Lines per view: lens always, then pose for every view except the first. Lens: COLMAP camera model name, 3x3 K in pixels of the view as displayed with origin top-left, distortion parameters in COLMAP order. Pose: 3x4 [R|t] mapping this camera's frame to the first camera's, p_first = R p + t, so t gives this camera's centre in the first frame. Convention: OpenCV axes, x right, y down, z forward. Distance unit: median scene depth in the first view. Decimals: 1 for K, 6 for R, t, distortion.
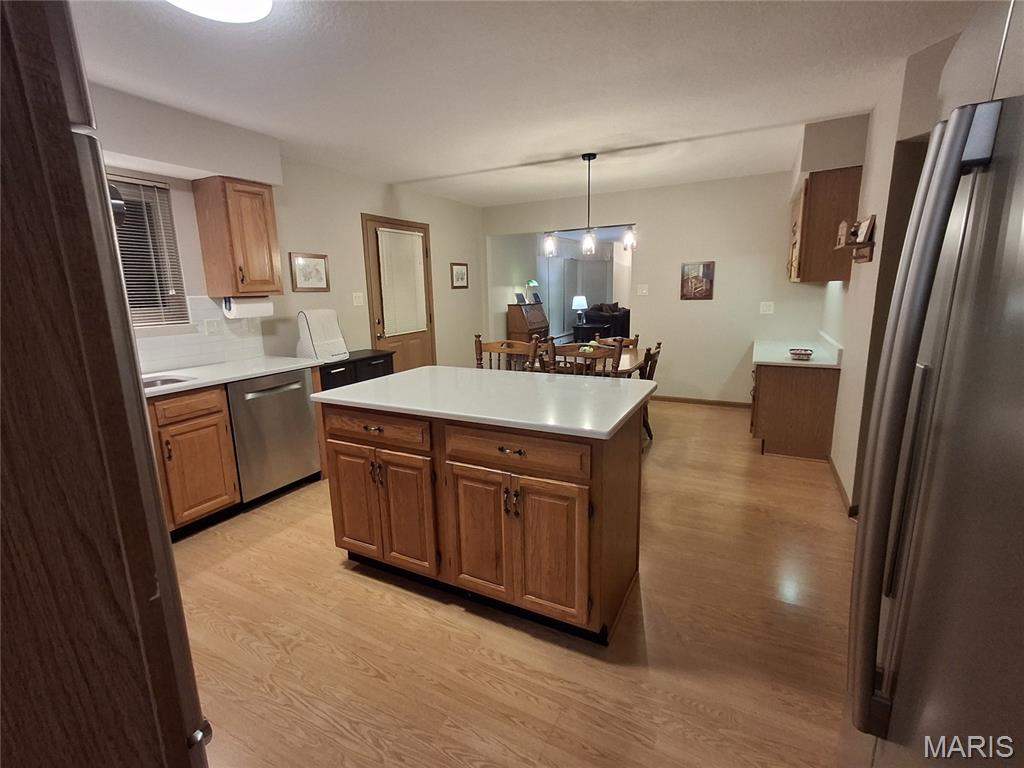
lens RADIAL K [[465.8, 0, 506.1], [0, 465.8, 374.8], [0, 0, 1]] dist [-0.004998, 0.007811]
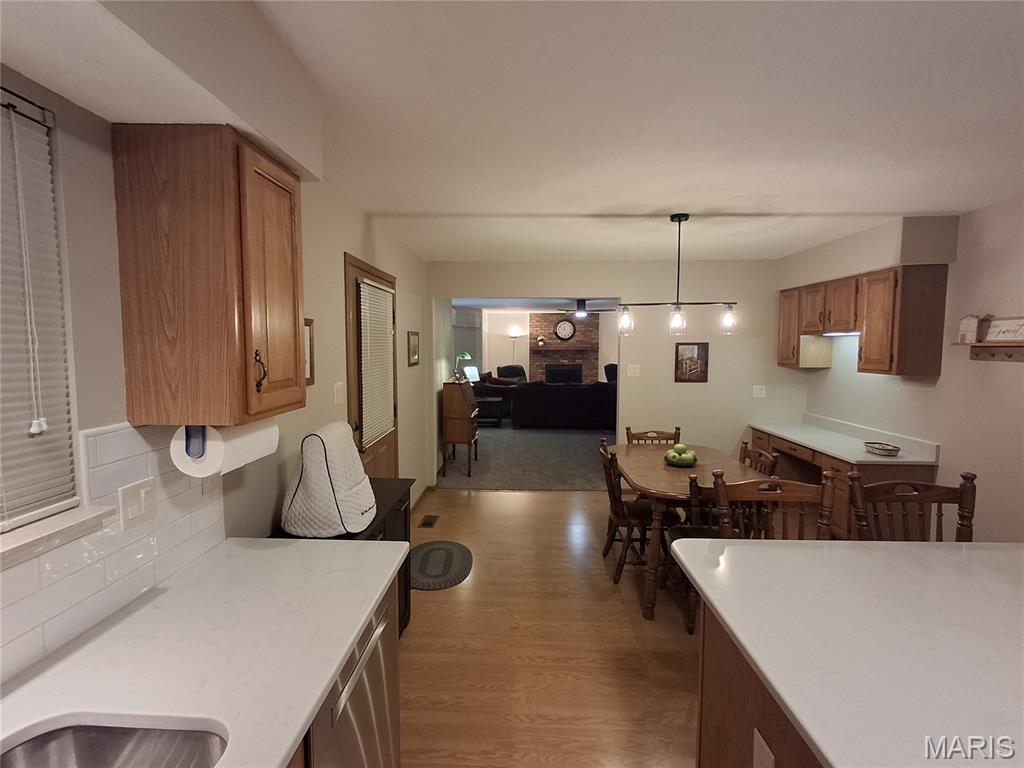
lens RADIAL K [[465.8, 0, 506.1], [0, 465.8, 374.8], [0, 0, 1]] dist [-0.004998, 0.007811]
pose [[0.905510, -0.001503, 0.424322, -0.433333], [0.055307, 0.991881, -0.114512, -0.122412], [-0.420705, 0.127159, 0.898242, 0.434752]]
